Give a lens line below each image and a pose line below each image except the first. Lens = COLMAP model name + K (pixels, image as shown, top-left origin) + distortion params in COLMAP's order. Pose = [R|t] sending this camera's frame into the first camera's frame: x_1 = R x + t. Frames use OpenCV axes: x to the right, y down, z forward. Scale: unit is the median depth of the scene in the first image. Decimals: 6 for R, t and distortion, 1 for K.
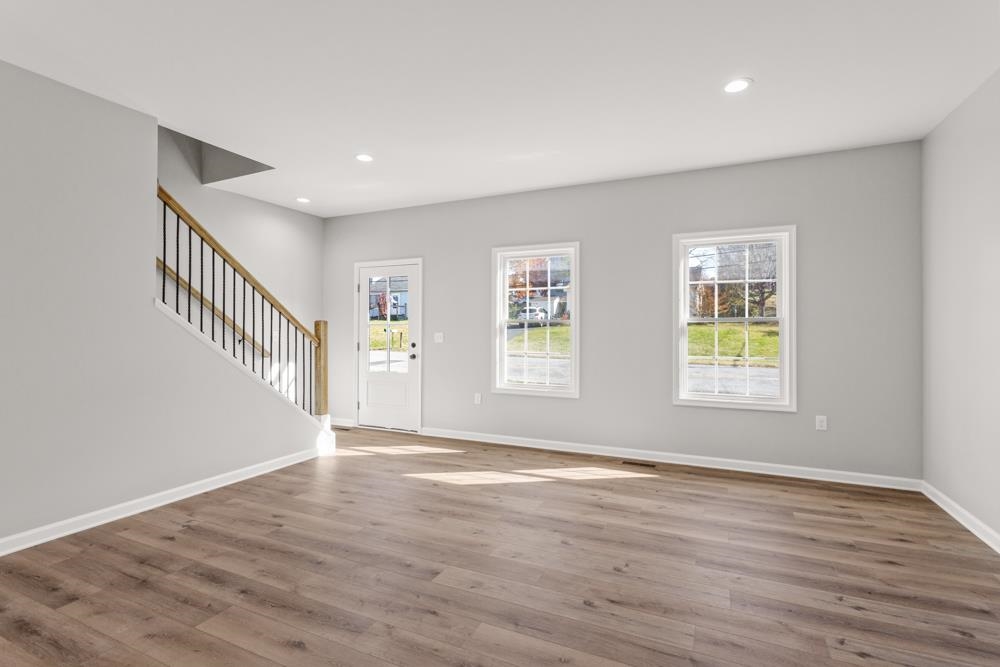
lens RADIAL K [[475.3, 0, 503.1], [0, 475.3, 325.2], [0, 0, 1]] dist [-0.000135, 0.002656]
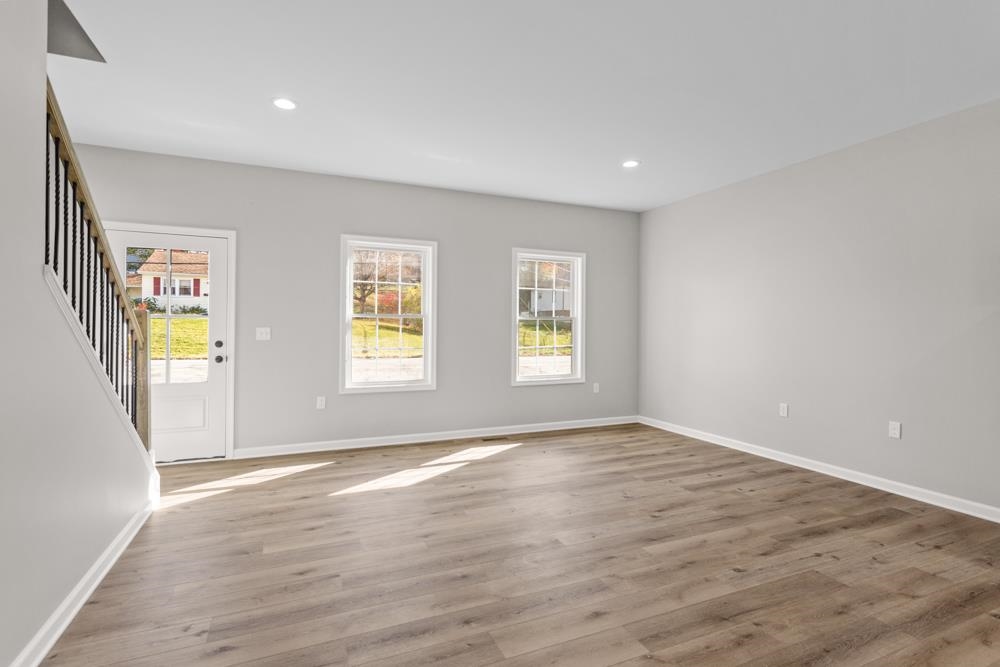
lens RADIAL K [[475.3, 0, 503.1], [0, 475.3, 332.4], [0, 0, 1]] dist [-0.000135, 0.002656]
pose [[0.666613, -0.006048, 0.745380, -0.707410], [-0.013981, 0.999690, 0.020615, 0.000718], [-0.745273, -0.024163, 0.666321, 0.230447]]
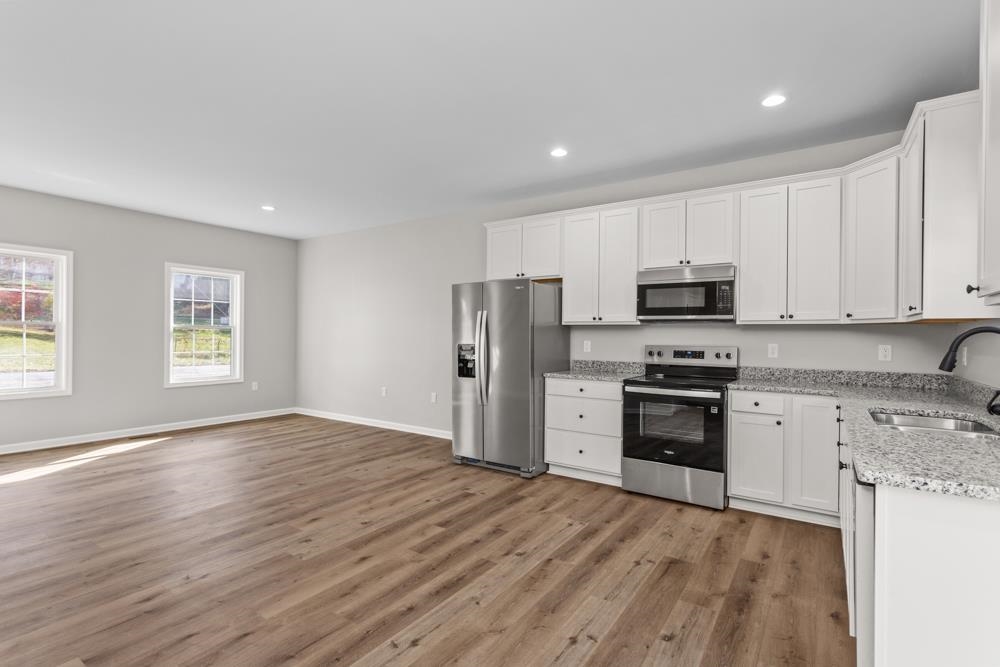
lens RADIAL K [[475.3, 0, 490.8], [0, 475.3, 332.2], [0, 0, 1]] dist [-0.000135, 0.002656]
pose [[0.181081, 0.006840, 0.983444, -0.980957], [-0.020211, 0.999791, -0.003232, -0.008542], [-0.983261, -0.019291, 0.181181, -0.193381]]
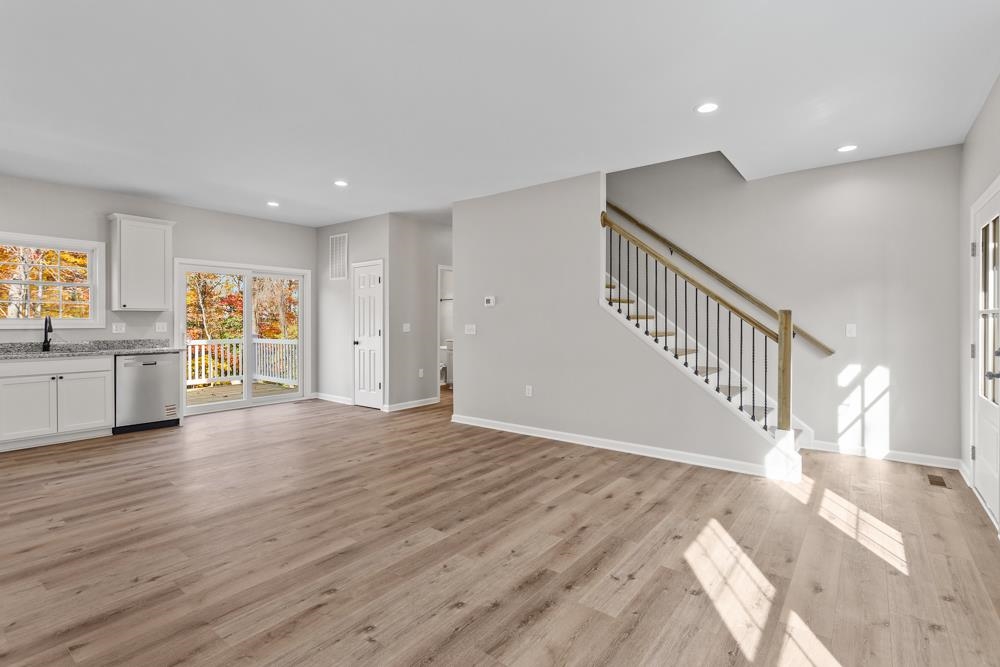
lens RADIAL K [[475.3, 0, 500.6], [0, 475.3, 320.9], [0, 0, 1]] dist [-0.000135, 0.002656]
pose [[-0.229552, -0.001720, -0.973295, 0.640051], [0.010491, 0.999936, -0.004241, 0.008699], [0.973240, -0.011184, -0.229520, 0.937567]]
